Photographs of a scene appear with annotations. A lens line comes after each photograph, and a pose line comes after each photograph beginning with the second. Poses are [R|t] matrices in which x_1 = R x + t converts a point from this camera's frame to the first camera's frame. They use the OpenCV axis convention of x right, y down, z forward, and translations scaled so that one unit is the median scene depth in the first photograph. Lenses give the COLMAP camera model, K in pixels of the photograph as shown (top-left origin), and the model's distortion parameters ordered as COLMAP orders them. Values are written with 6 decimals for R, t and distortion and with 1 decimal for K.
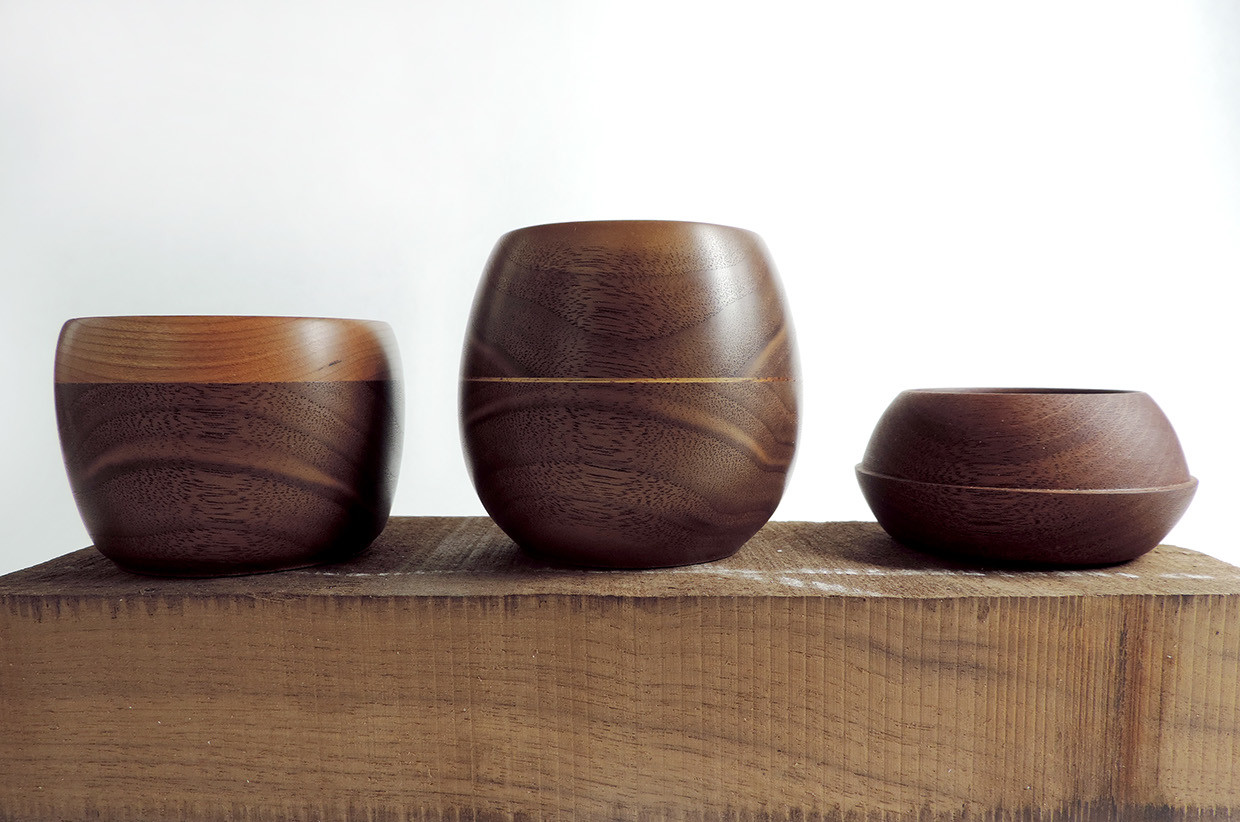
lens RADIAL K [[878.2, 0, 619.8], [0, 878.2, 409.3], [0, 0, 1]] dist [-0.001721, -0.000015]
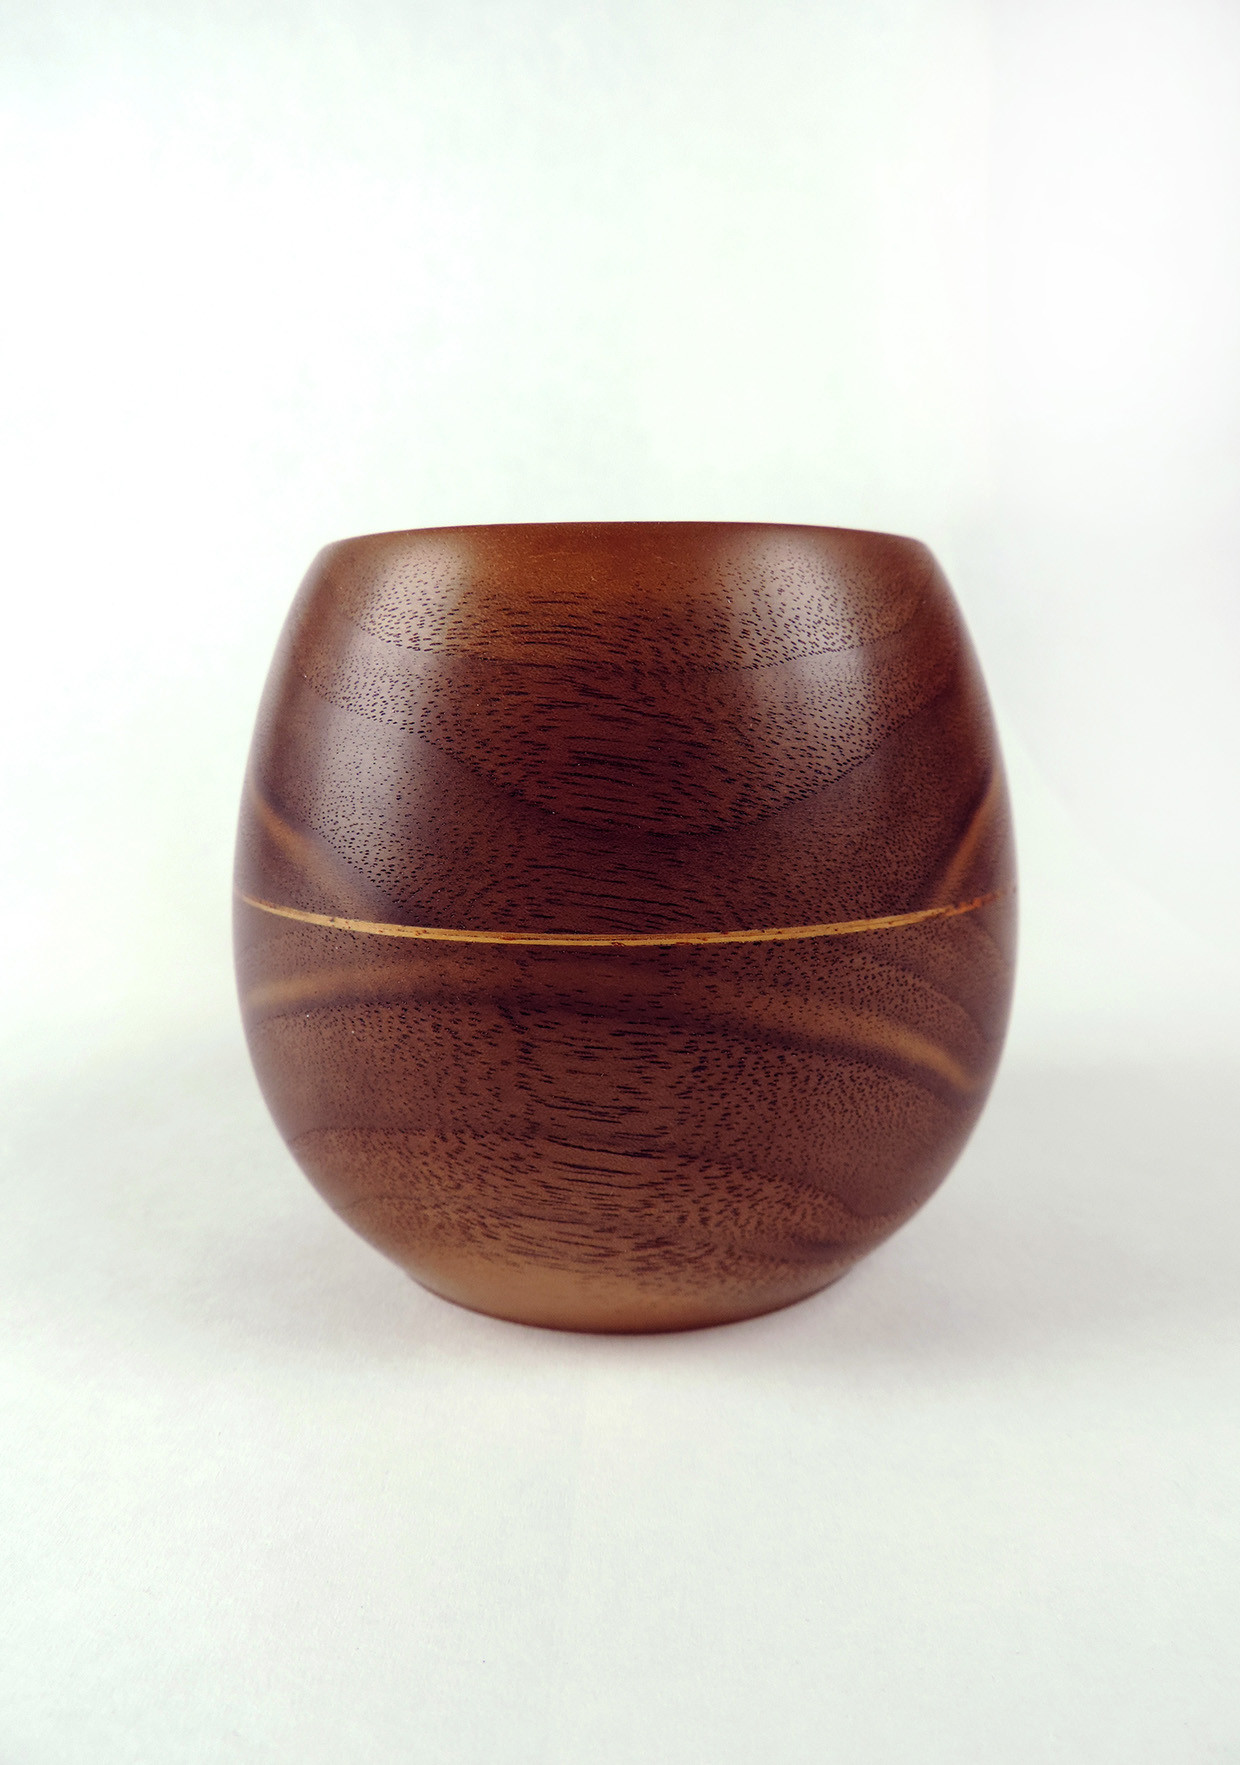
lens RADIAL K [[1287.7, 0, 664.4], [0, 1287.7, 841.9], [0, 0, 1]] dist [0.008186, 0.000516]
pose [[0.994832, -0.018972, 0.099747, -0.043524], [0.011028, 0.996766, 0.079602, -0.121124], [-0.100935, -0.078090, 0.991824, 0.421737]]
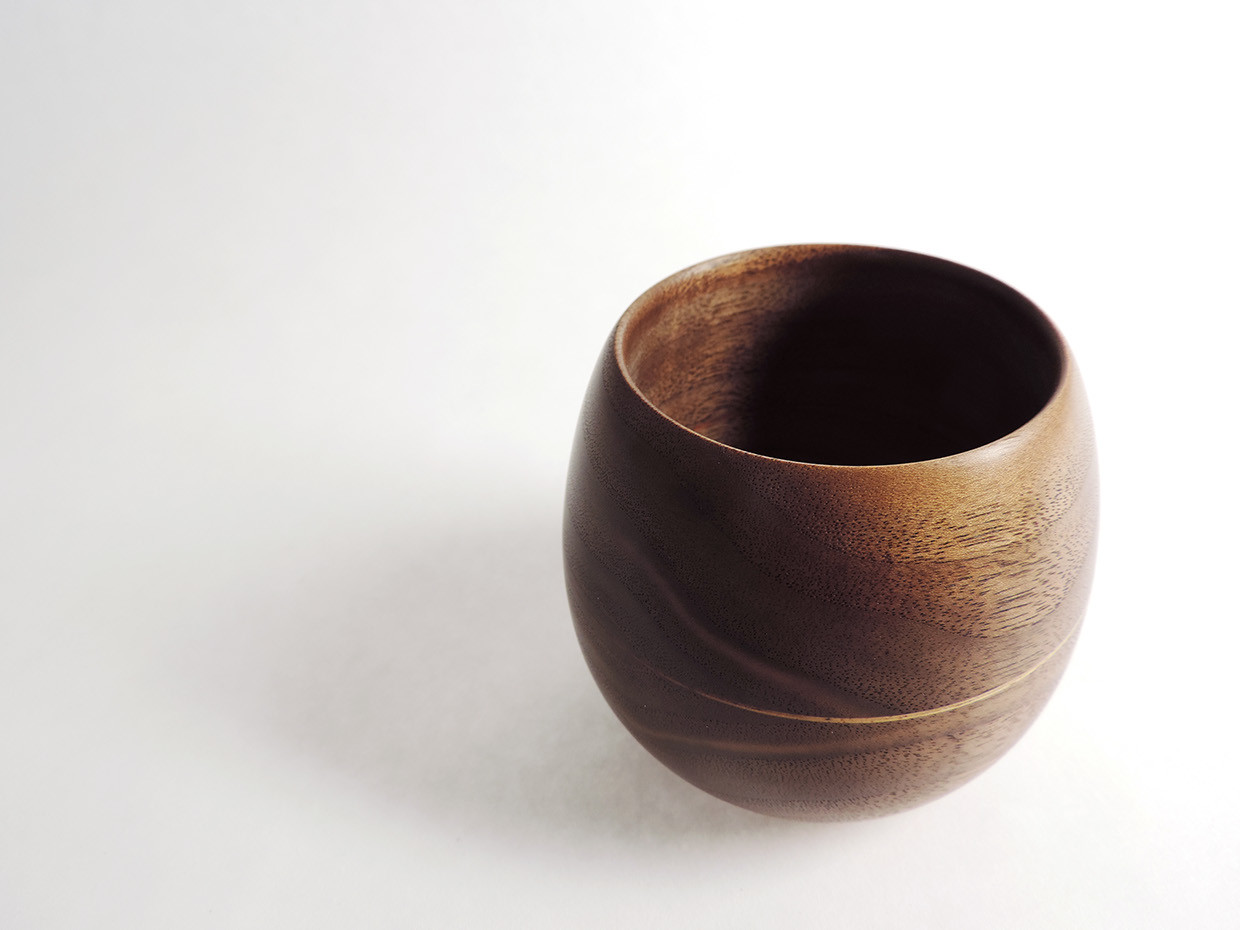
lens RADIAL K [[993.3, 0, 619.5], [0, 993.3, 465.3], [0, 0, 1]] dist [0.001878, 0.000863]
pose [[0.822626, -0.371314, 0.430595, -0.507331], [0.091824, 0.834131, 0.543870, -0.596524], [-0.561119, -0.407862, 0.720273, 0.686206]]
